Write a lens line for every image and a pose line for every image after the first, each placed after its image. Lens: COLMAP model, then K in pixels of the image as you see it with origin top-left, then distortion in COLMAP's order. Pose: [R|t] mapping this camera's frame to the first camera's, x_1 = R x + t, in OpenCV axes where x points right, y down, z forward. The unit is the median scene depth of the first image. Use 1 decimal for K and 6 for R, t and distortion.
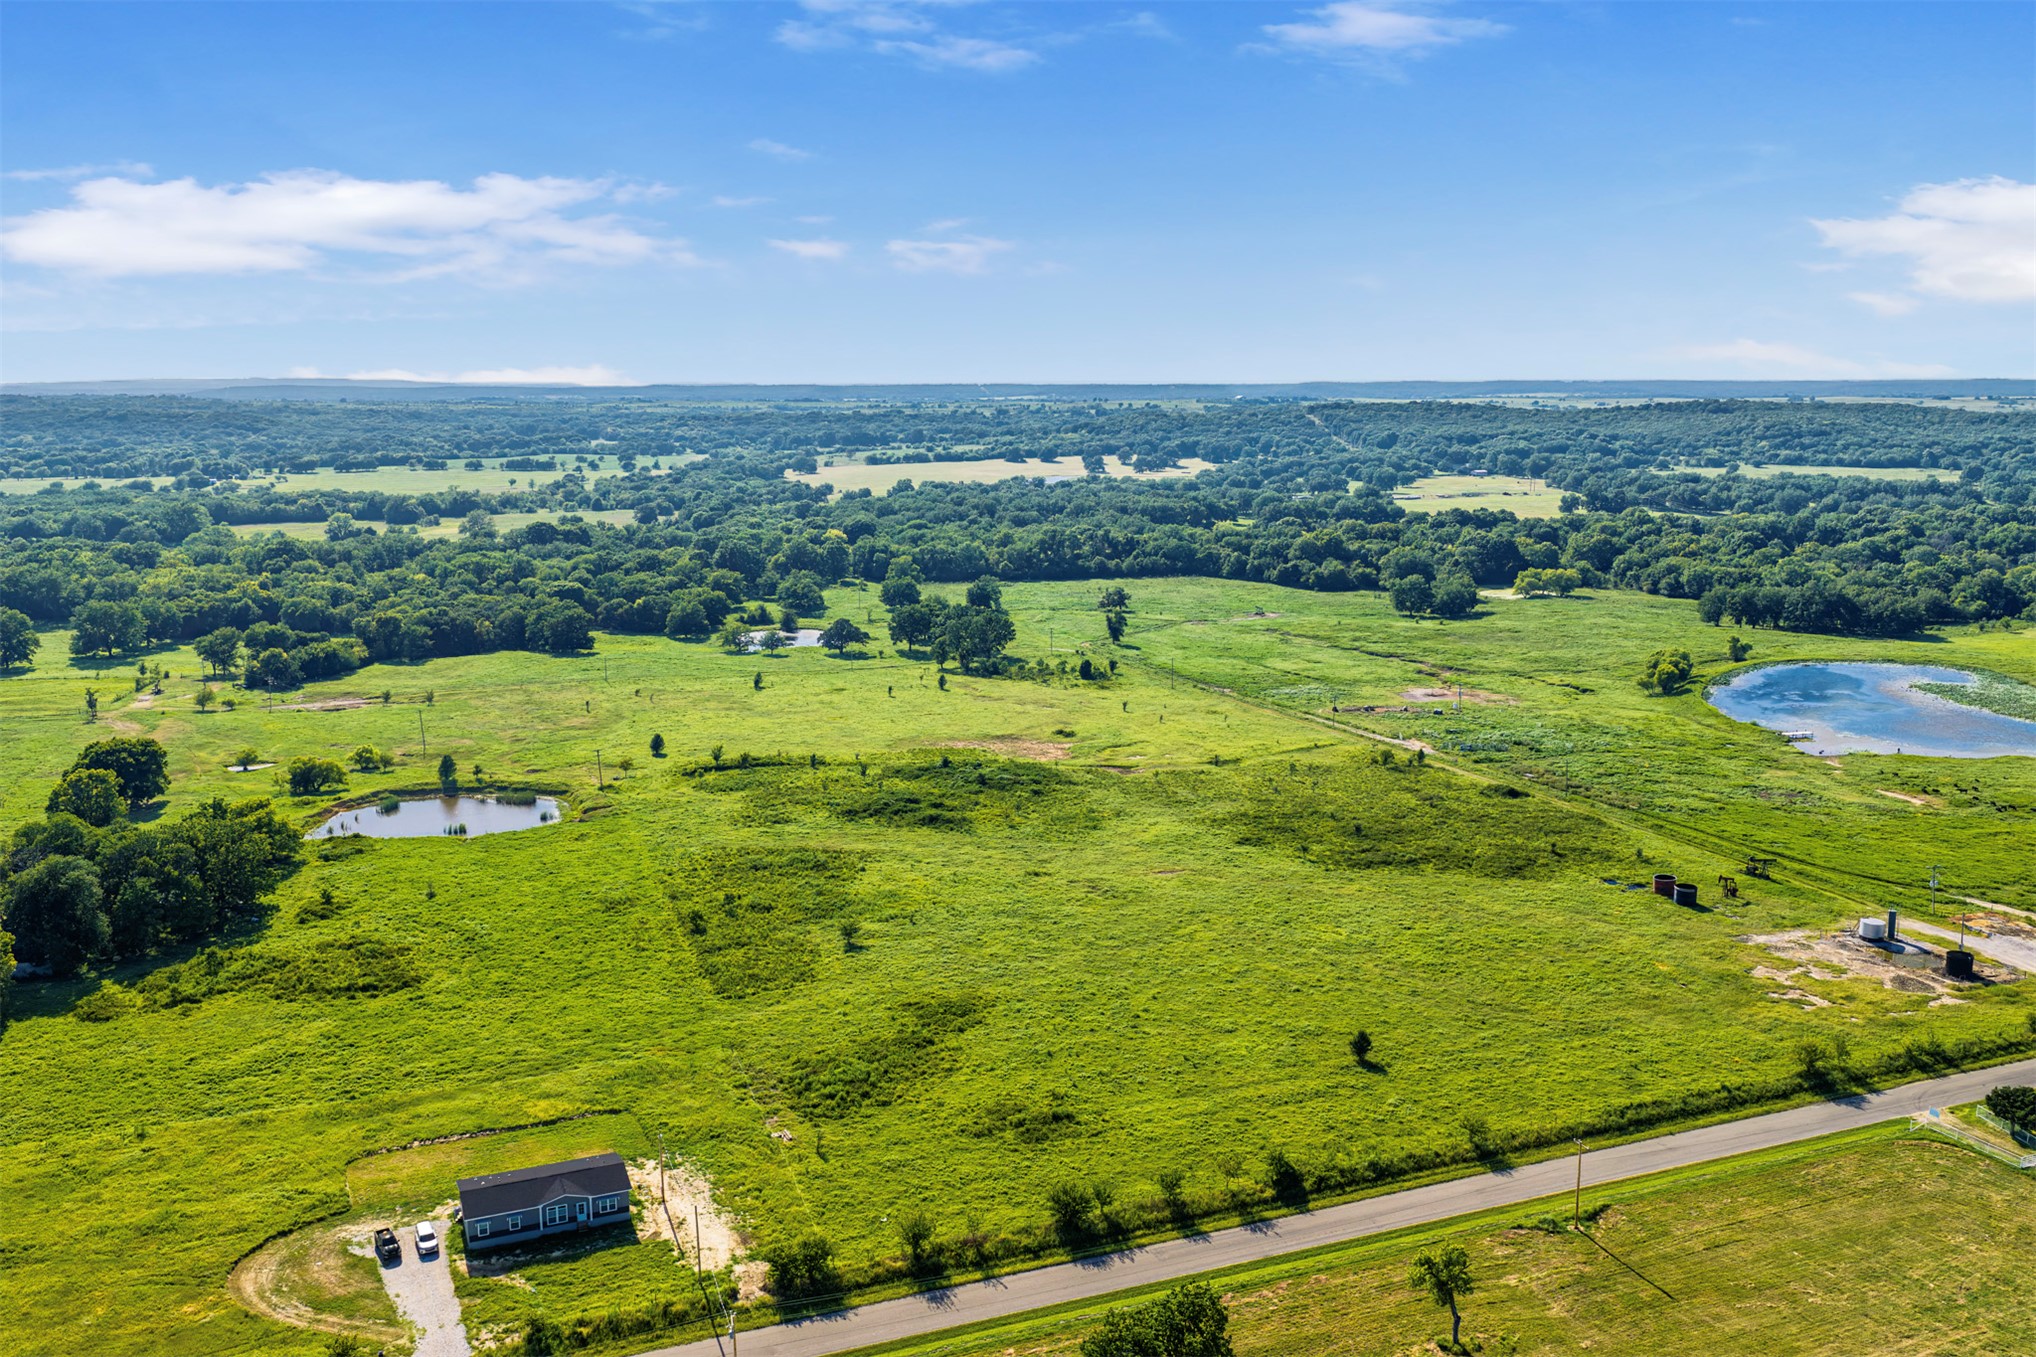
lens RADIAL K [[1682.0, 0, 1018.0], [0, 1682.0, 678.5], [0, 0, 1]] dist [0.016158, -0.022704]
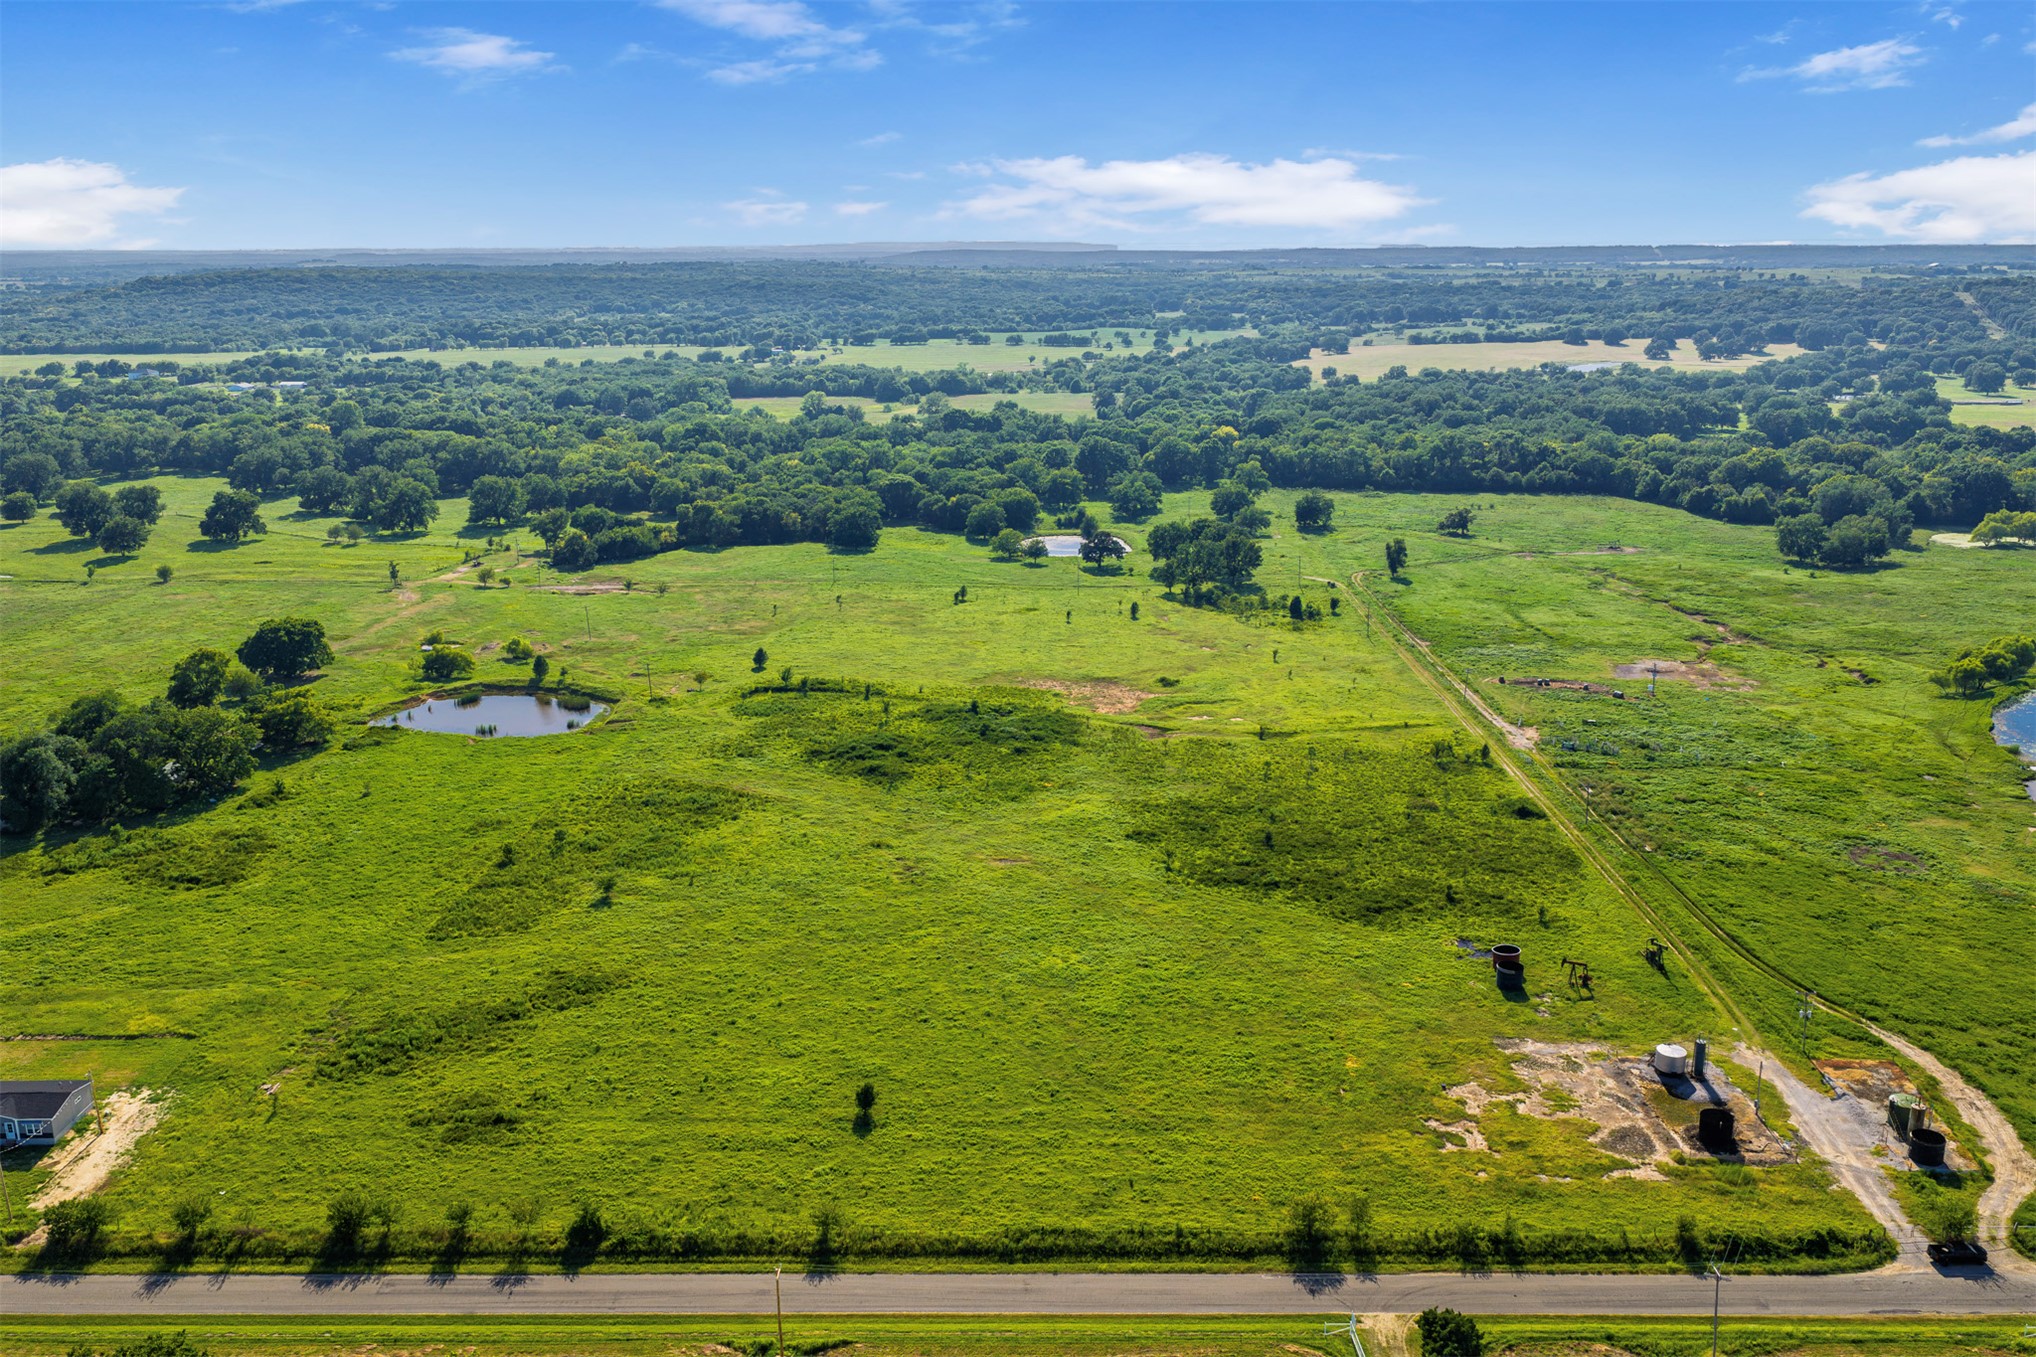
lens RADIAL K [[1686.0, 0, 1018.0], [0, 1686.0, 678.5], [0, 0, 1]] dist [0.011712, -0.012774]
pose [[0.924997, 0.092006, -0.368667, 0.239464], [-0.062641, 0.993891, 0.090872, -0.039886], [0.374775, -0.060962, 0.925109, 0.076363]]
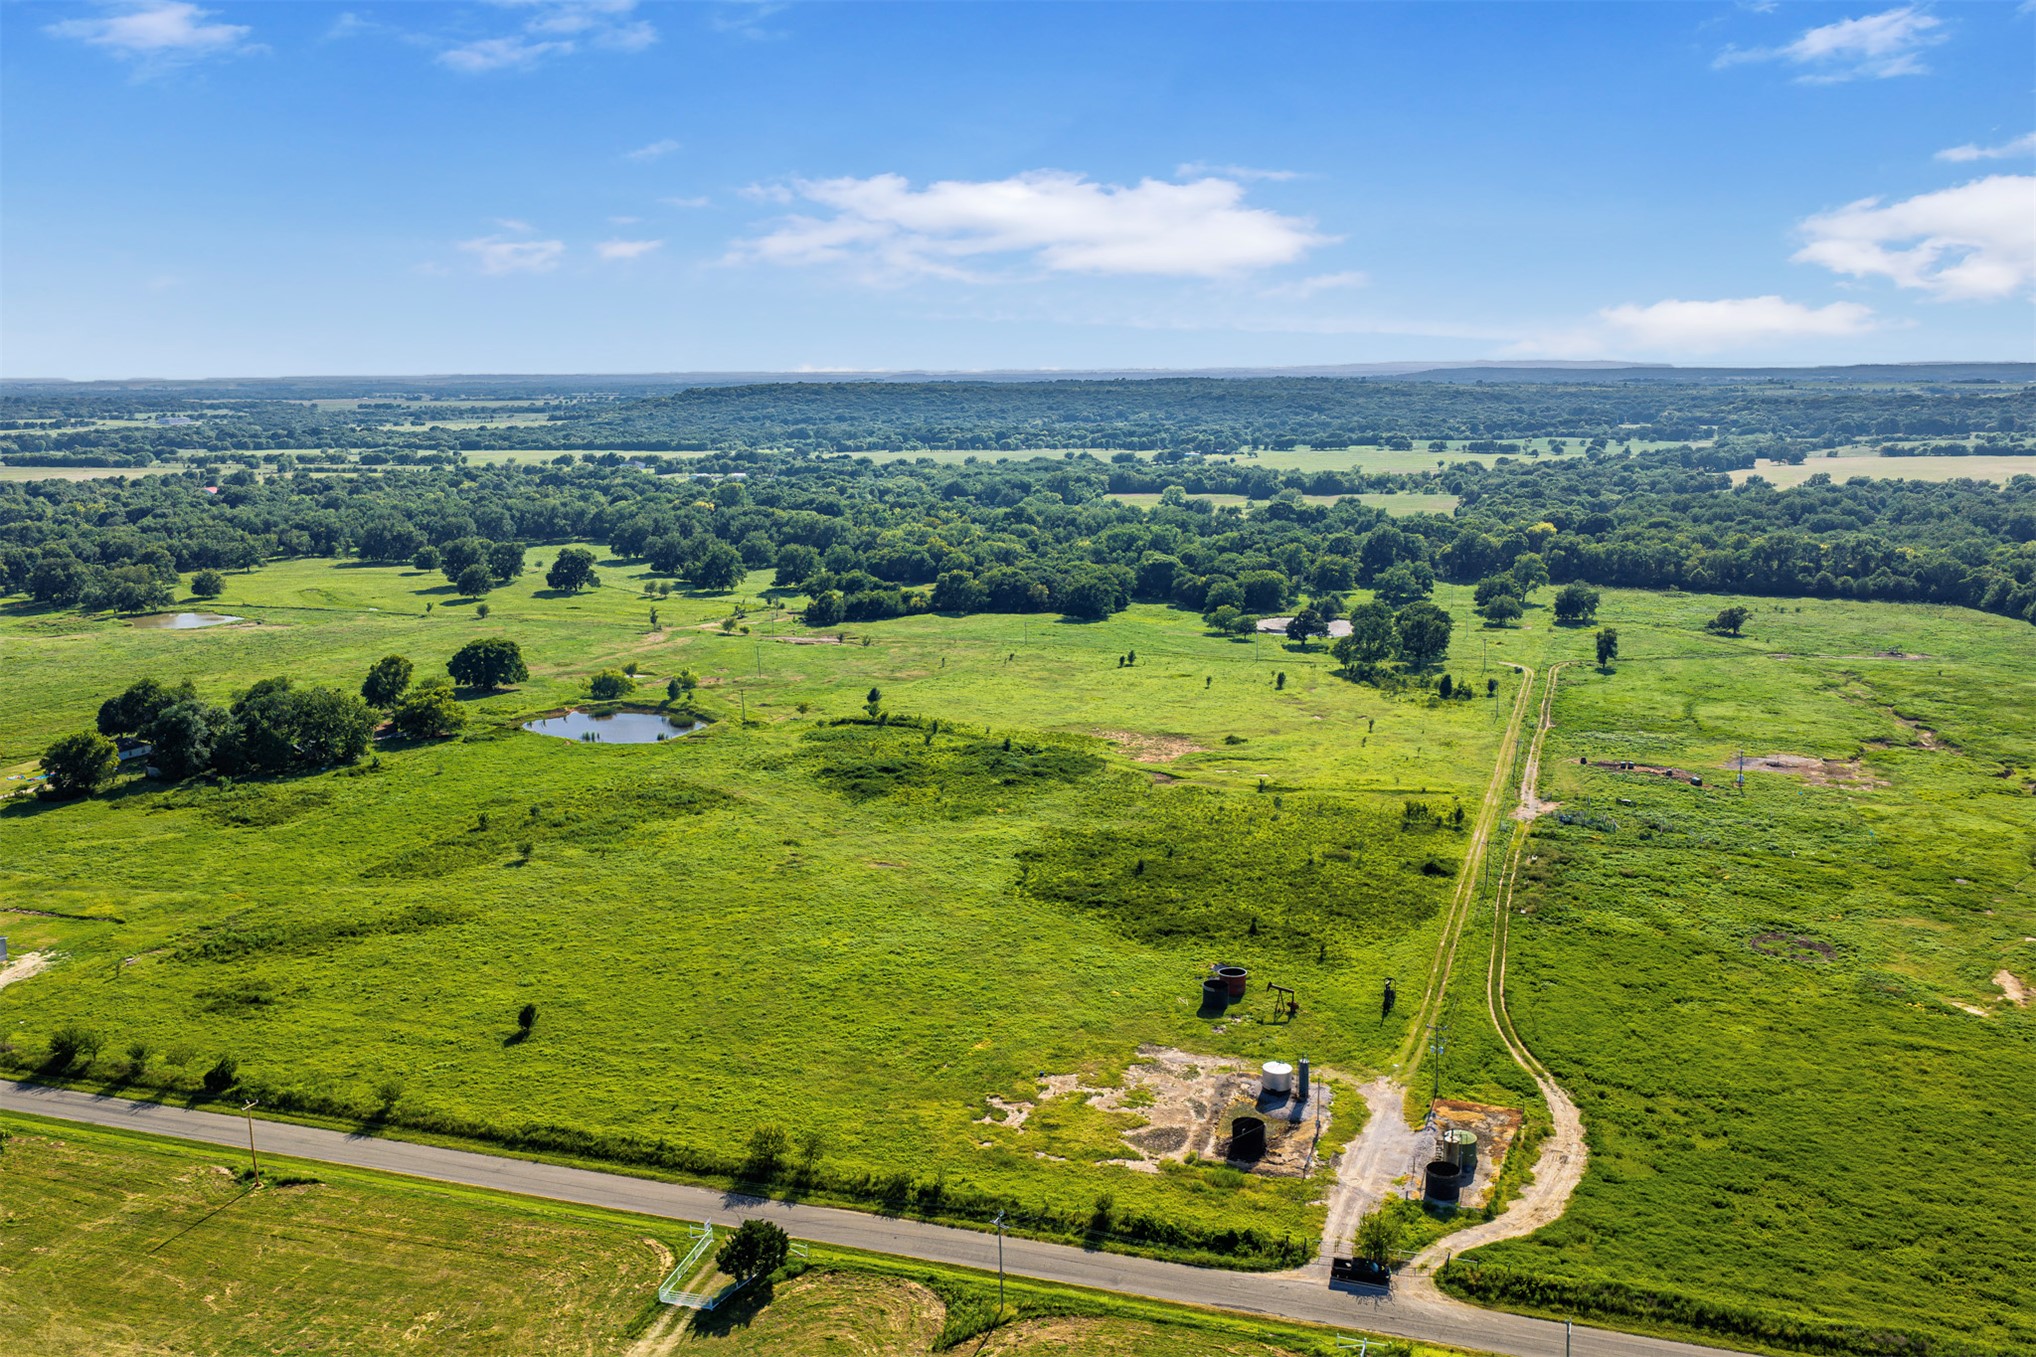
lens RADIAL K [[1680.5, 0, 1018.0], [0, 1680.5, 678.5], [0, 0, 1]] dist [0.014262, -0.018527]
pose [[0.766248, 0.111963, -0.632715, 0.423982], [-0.105042, 0.993282, 0.048556, -0.027944], [0.633901, 0.029255, 0.772861, 0.154786]]
